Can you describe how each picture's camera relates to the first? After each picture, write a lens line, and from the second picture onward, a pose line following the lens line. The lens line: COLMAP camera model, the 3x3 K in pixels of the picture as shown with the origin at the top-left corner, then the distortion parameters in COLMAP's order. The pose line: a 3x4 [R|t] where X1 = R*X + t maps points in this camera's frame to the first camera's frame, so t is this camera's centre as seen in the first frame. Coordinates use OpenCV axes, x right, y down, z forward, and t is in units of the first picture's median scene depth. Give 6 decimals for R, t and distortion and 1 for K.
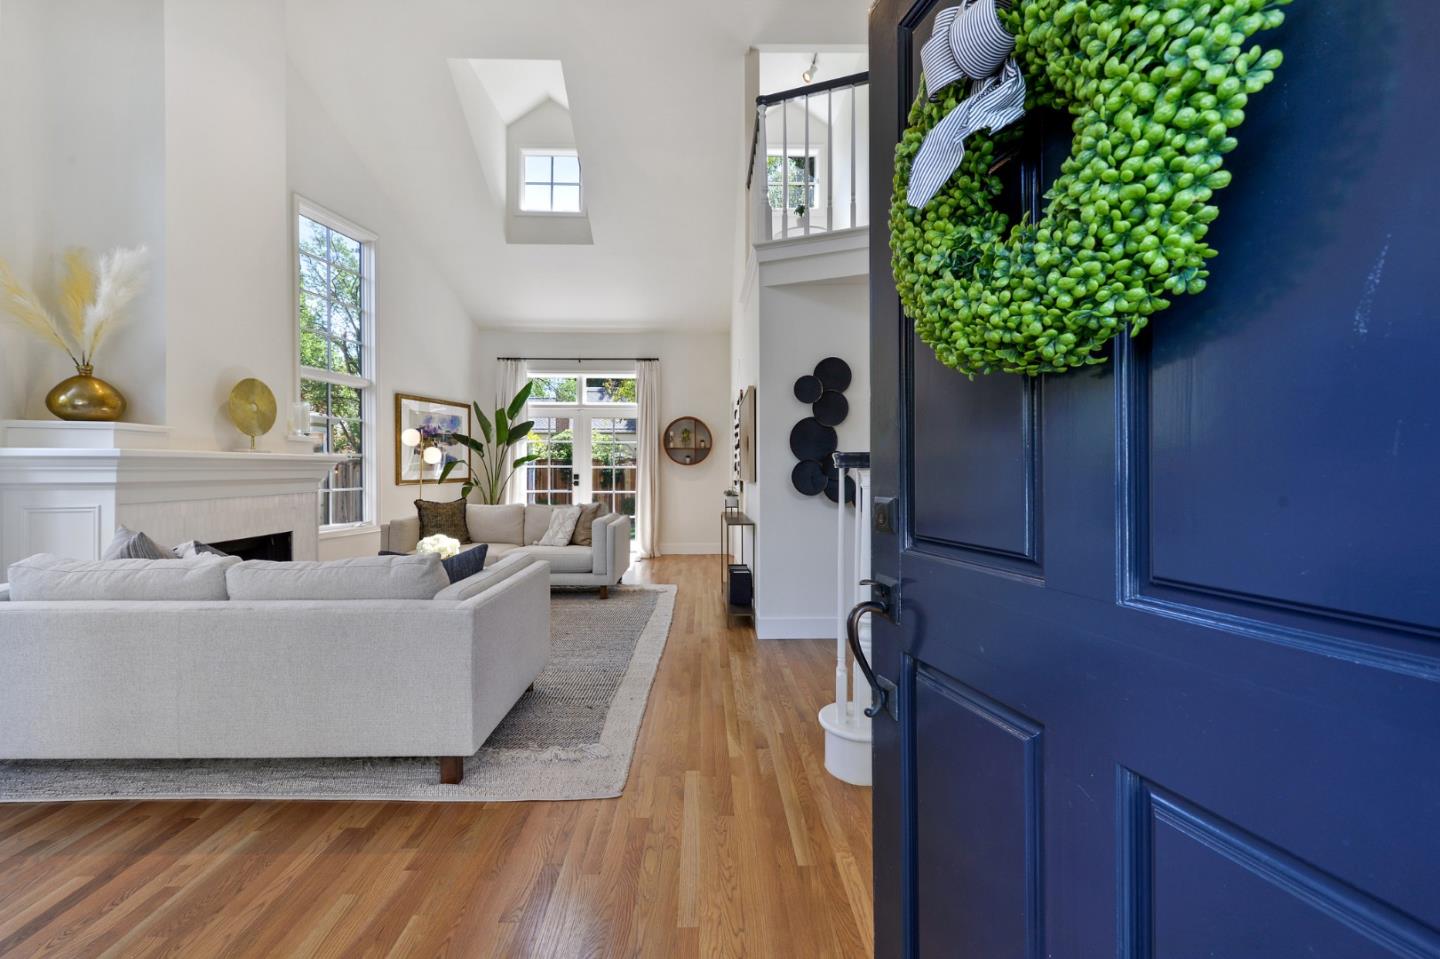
lens RADIAL K [[596.2, 0, 718.6], [0, 596.2, 475.6], [0, 0, 1]] dist [0.000822, -0.000169]
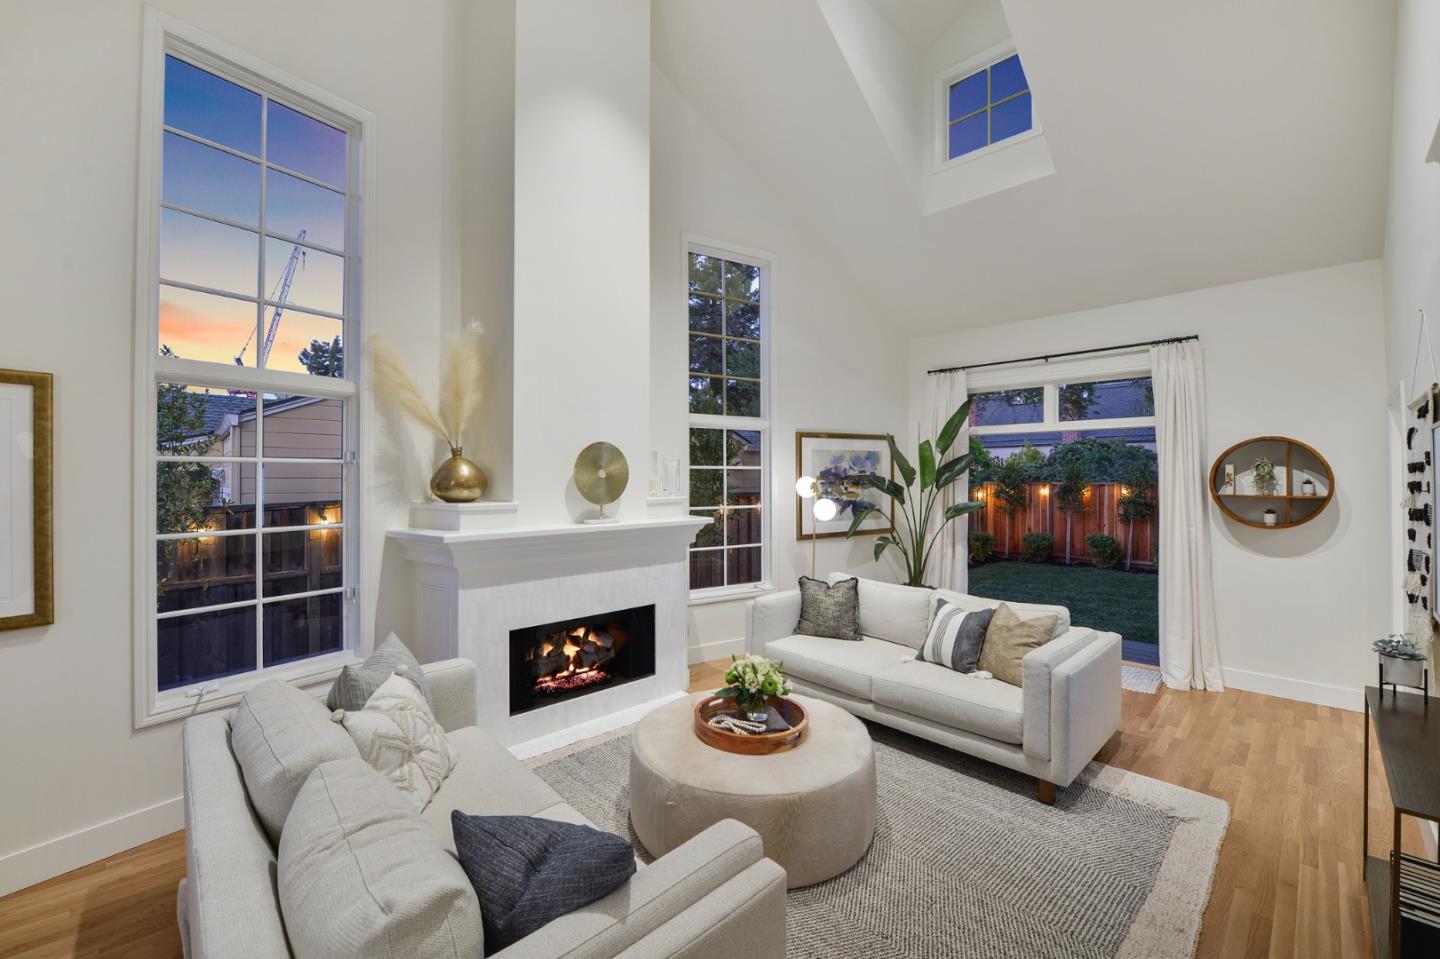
lens RADIAL K [[596.2, 0, 723.4], [0, 596.2, 475.9], [0, 0, 1]] dist [0.000822, -0.000169]
pose [[0.686370, 0.000538, -0.727252, 0.000440], [-0.002417, 0.999996, -0.001541, -0.068945], [0.727248, 0.002816, 0.686369, 0.323417]]
